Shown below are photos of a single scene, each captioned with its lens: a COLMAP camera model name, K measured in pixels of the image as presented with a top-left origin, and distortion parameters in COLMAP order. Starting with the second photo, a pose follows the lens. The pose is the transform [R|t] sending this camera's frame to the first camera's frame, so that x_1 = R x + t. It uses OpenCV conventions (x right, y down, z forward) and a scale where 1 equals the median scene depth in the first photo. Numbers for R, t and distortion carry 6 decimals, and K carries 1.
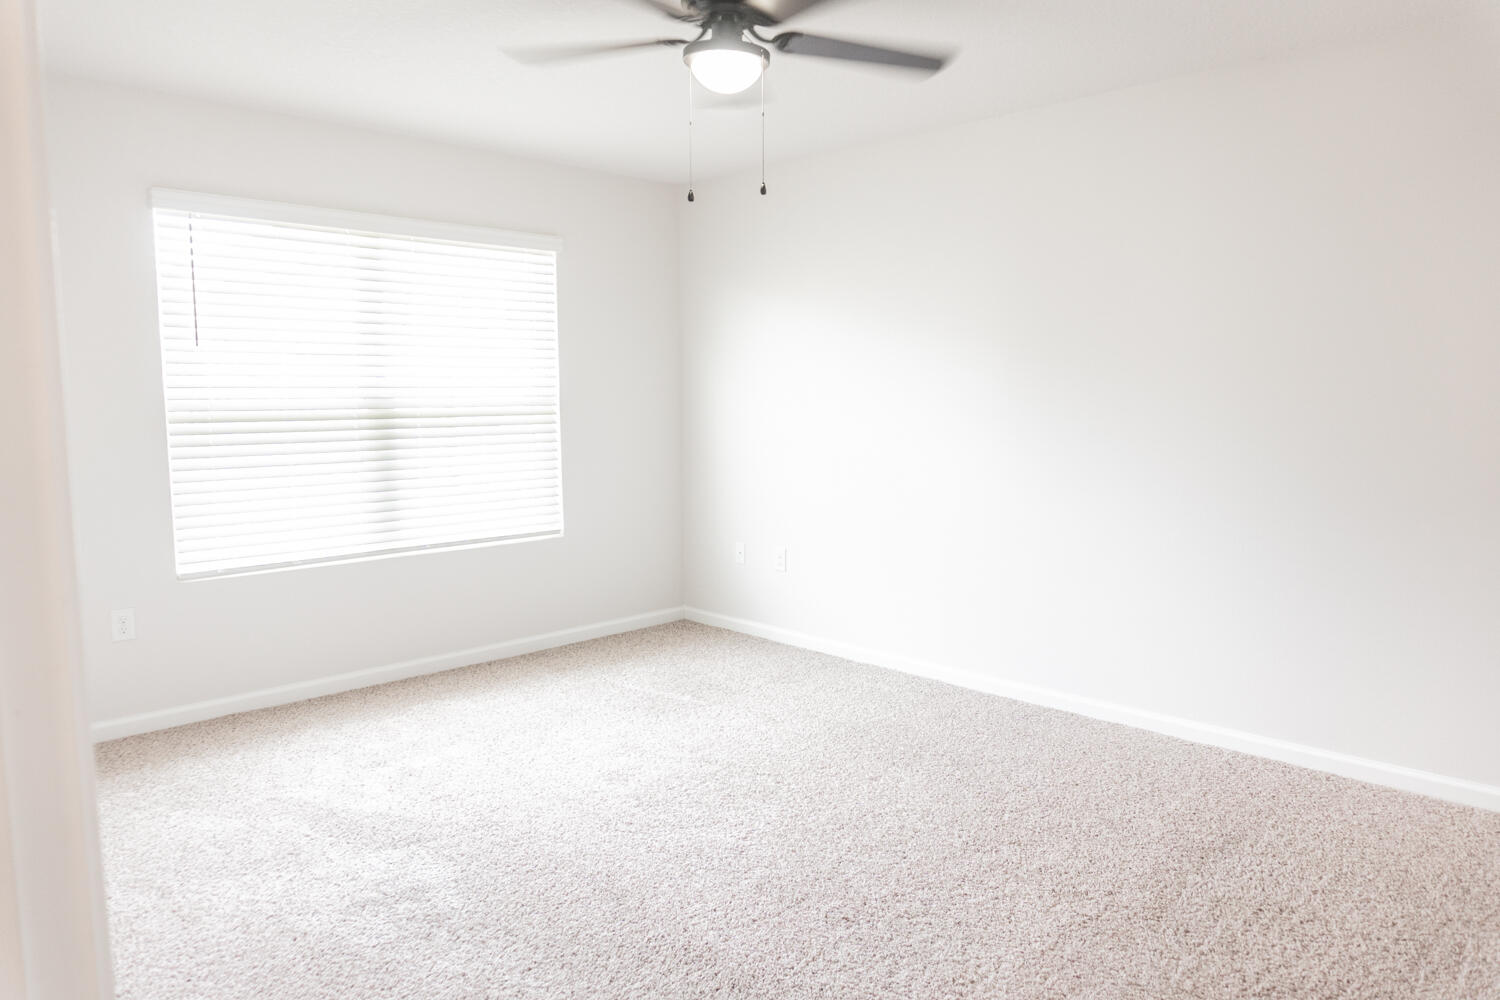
lens RADIAL K [[1007.4, 0, 750.4], [0, 1007.4, 498.3], [0, 0, 1]] dist [-0.018886, 0.000306]
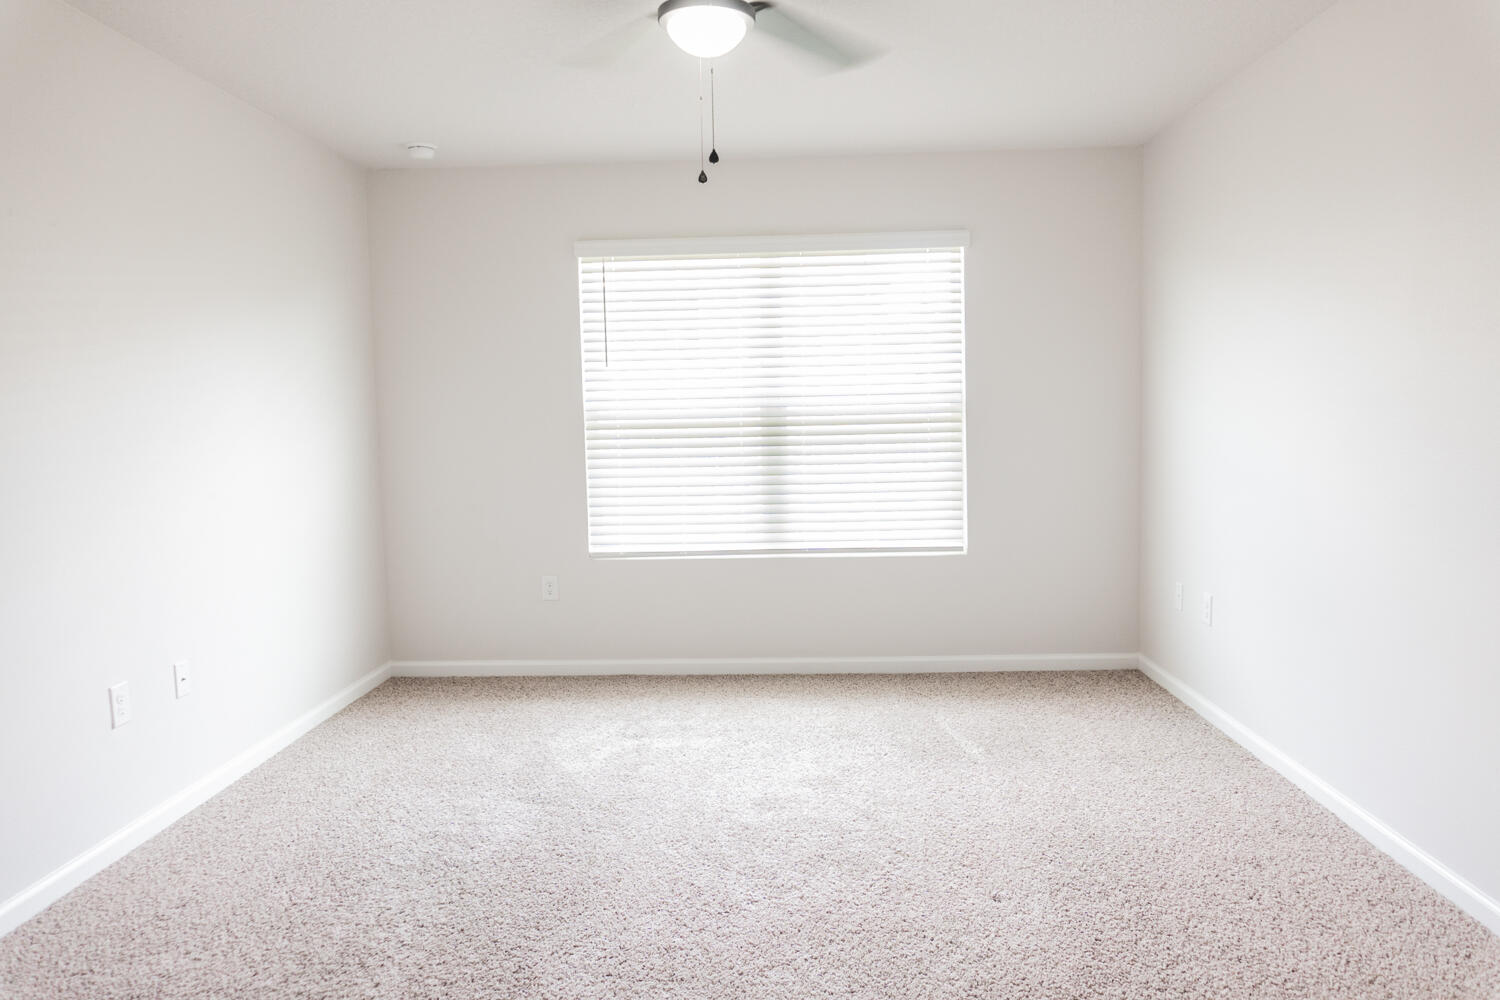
lens RADIAL K [[1016.8, 0, 750.0], [0, 1016.8, 500.0], [0, 0, 1]] dist [-0.020685, -0.002731]
pose [[0.676774, 0.049834, -0.734503, 0.429679], [-0.058438, 0.998195, 0.013881, -0.015787], [0.733868, 0.033529, 0.678464, 0.264053]]
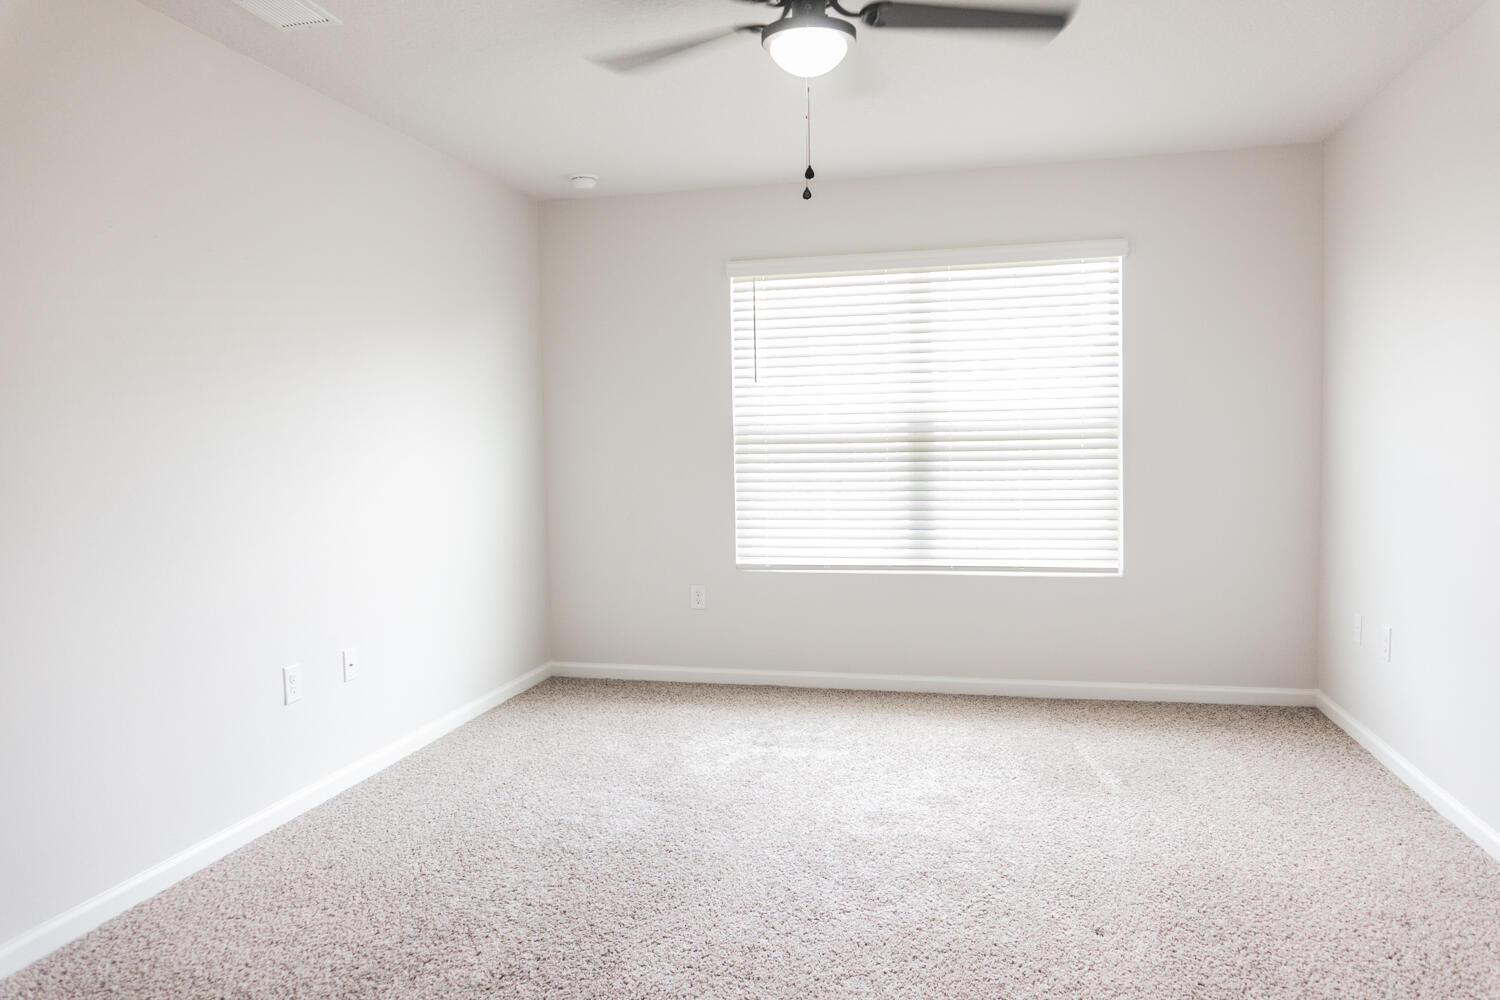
lens RADIAL K [[1016.8, 0, 750.0], [0, 1016.8, 500.0], [0, 0, 1]] dist [-0.020685, -0.002731]
pose [[0.518851, 0.044655, -0.853698, 0.475525], [-0.074307, 0.997211, 0.007000, -0.013219], [0.851629, 0.059804, 0.520722, 0.306618]]
